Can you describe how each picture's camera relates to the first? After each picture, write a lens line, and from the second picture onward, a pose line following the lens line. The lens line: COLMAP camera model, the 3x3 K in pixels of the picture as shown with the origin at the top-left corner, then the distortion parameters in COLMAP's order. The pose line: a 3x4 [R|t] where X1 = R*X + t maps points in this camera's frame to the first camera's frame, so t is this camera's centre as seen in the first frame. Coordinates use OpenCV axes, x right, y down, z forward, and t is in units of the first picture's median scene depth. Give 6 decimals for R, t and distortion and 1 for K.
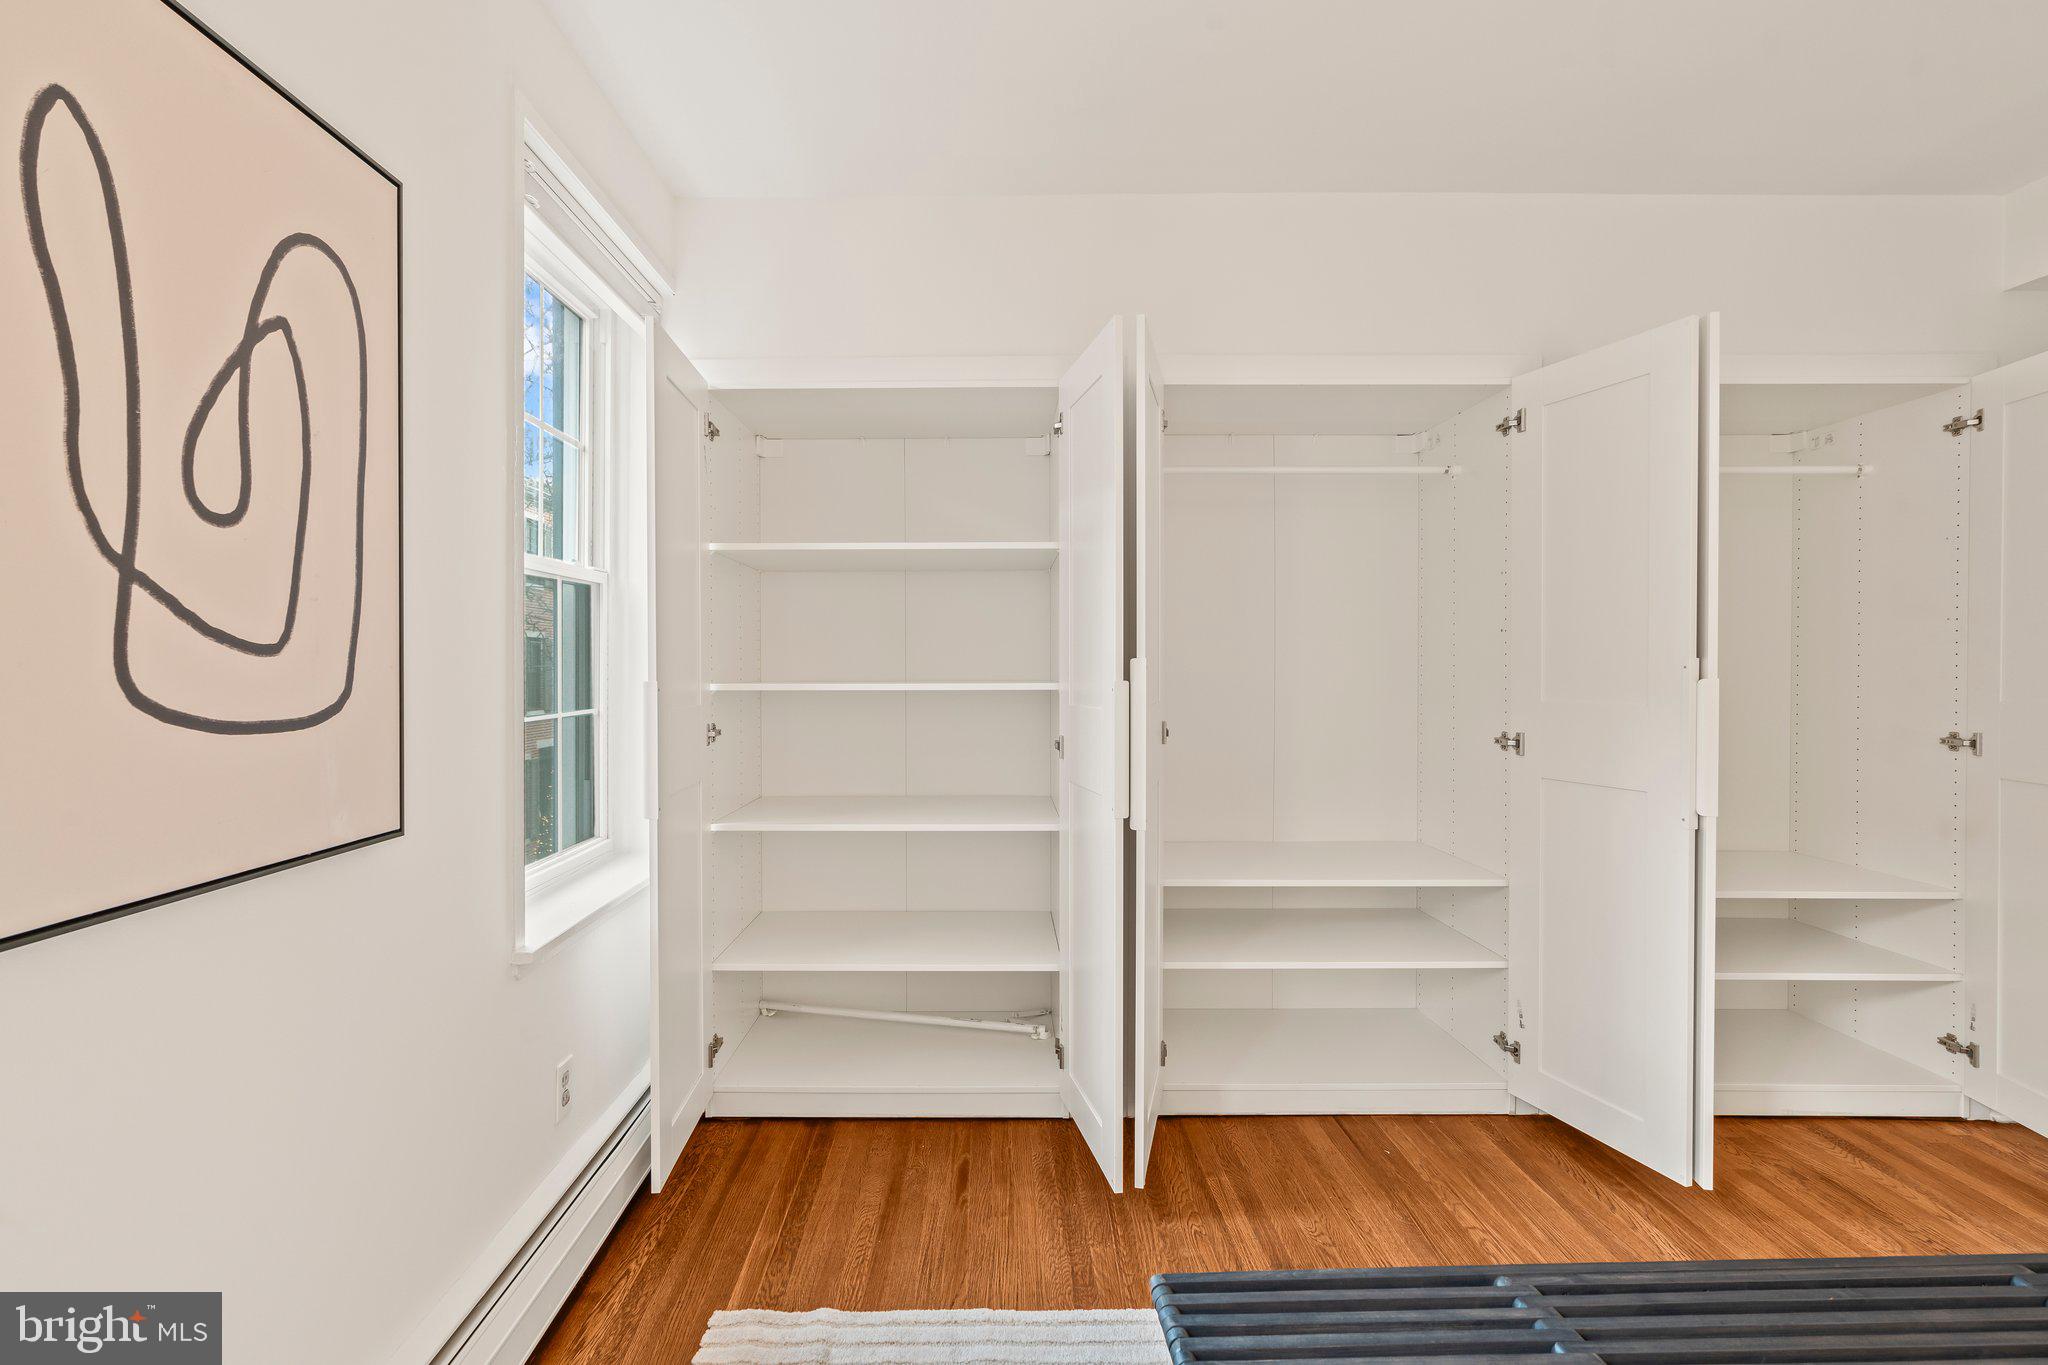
lens RADIAL K [[967.3, 0, 1034.8], [0, 967.3, 671.5], [0, 0, 1]] dist [-0.005620, -0.000597]
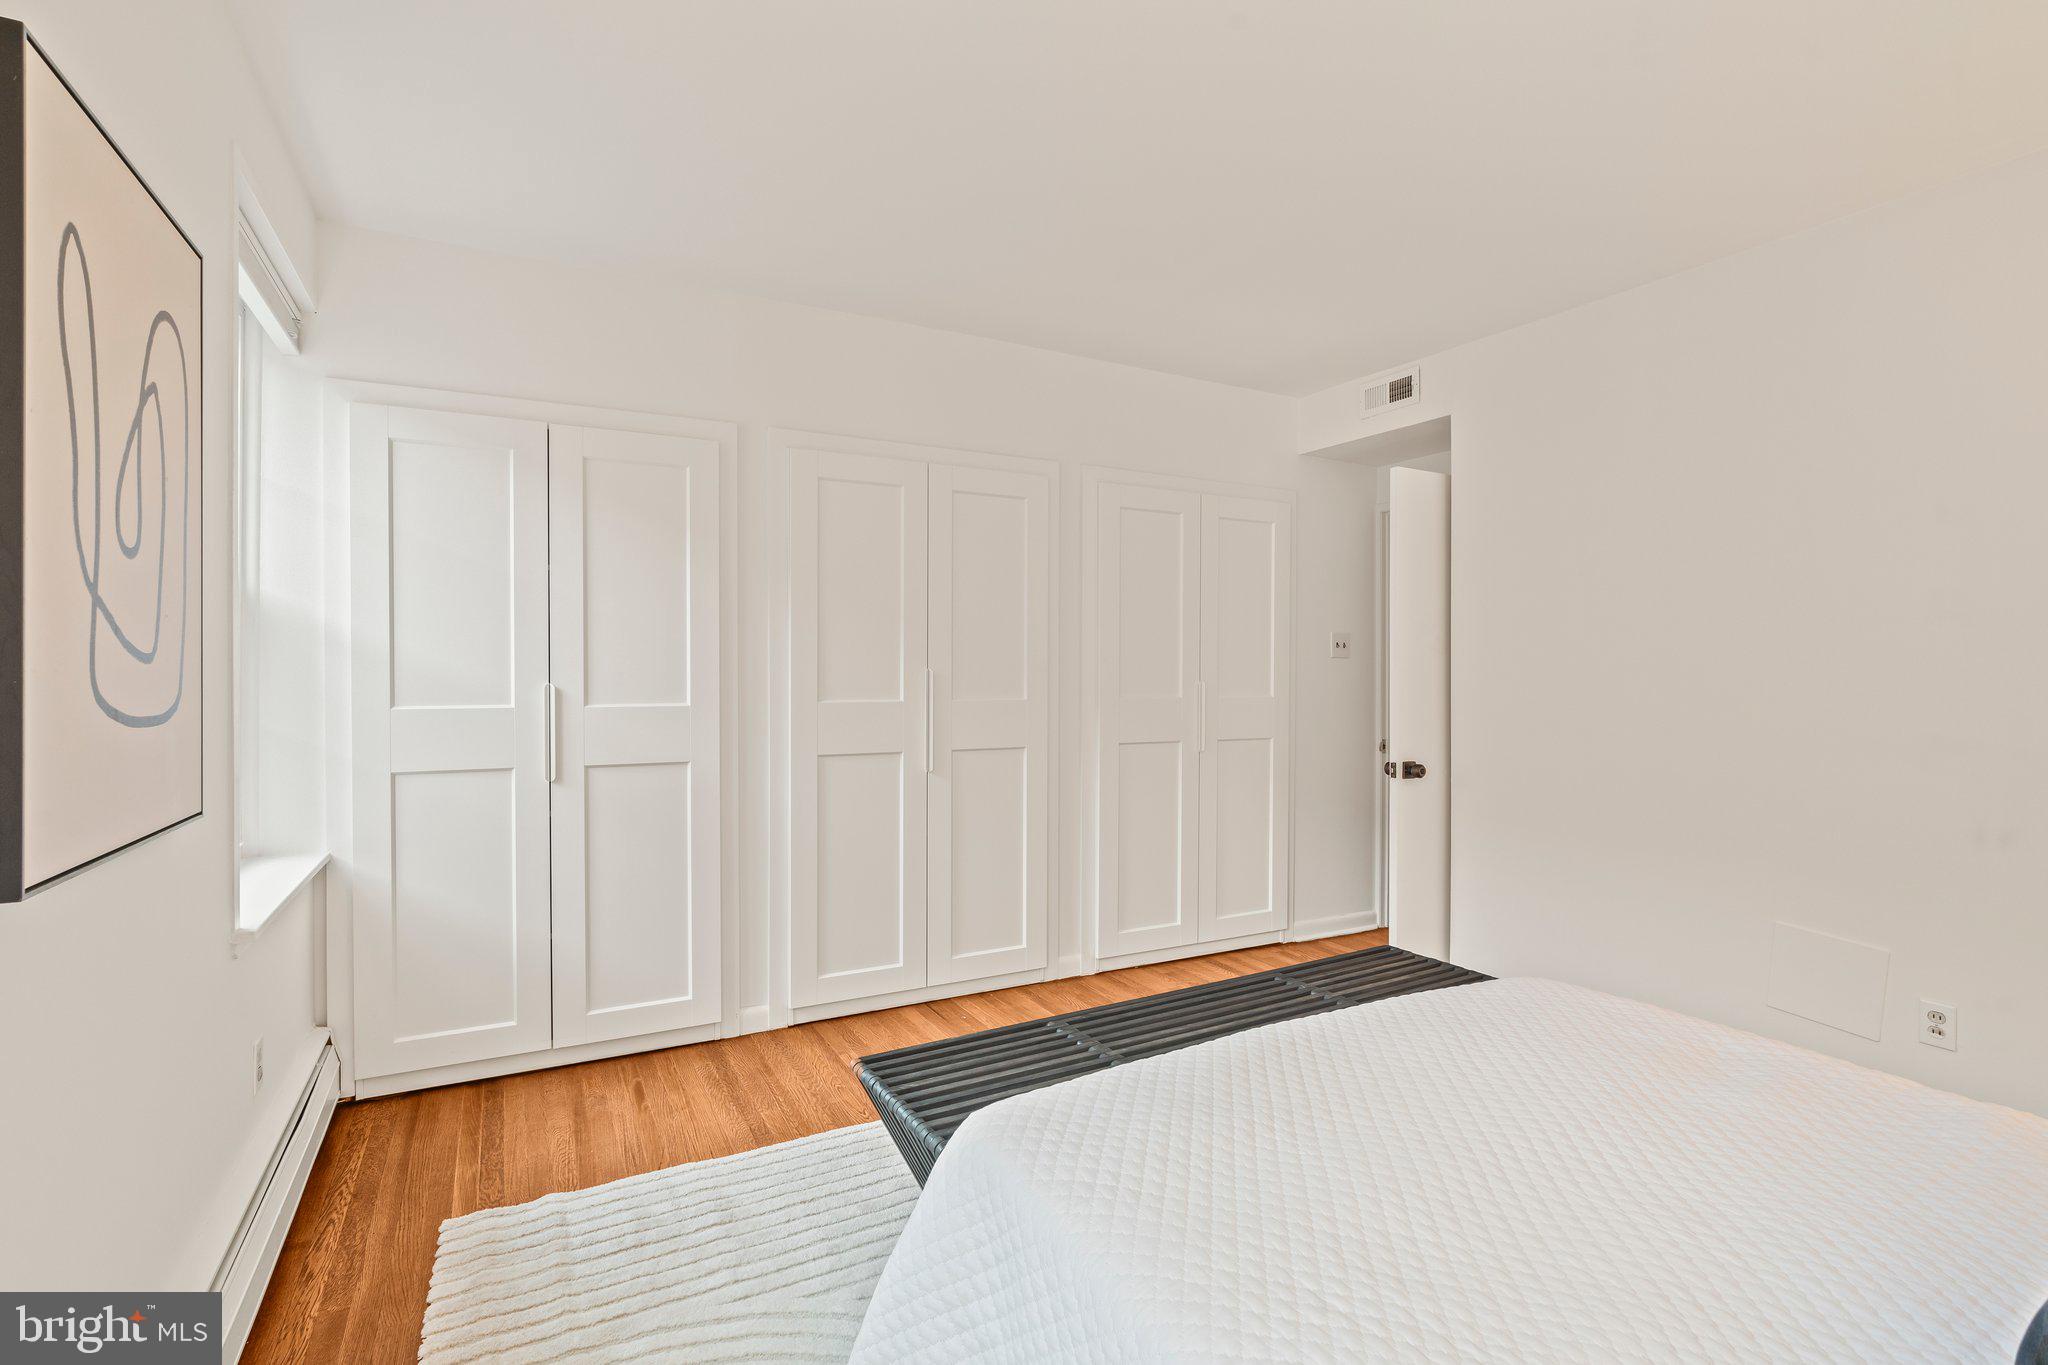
lens RADIAL K [[922.0, 0, 989.8], [0, 922.0, 672.4], [0, 0, 1]] dist [-0.012873, 0.000333]
pose [[0.912135, 0.001706, 0.409887, -0.179142], [0.000378, 0.999987, -0.005005, 0.000895], [-0.409890, 0.004720, 0.912123, -0.287959]]
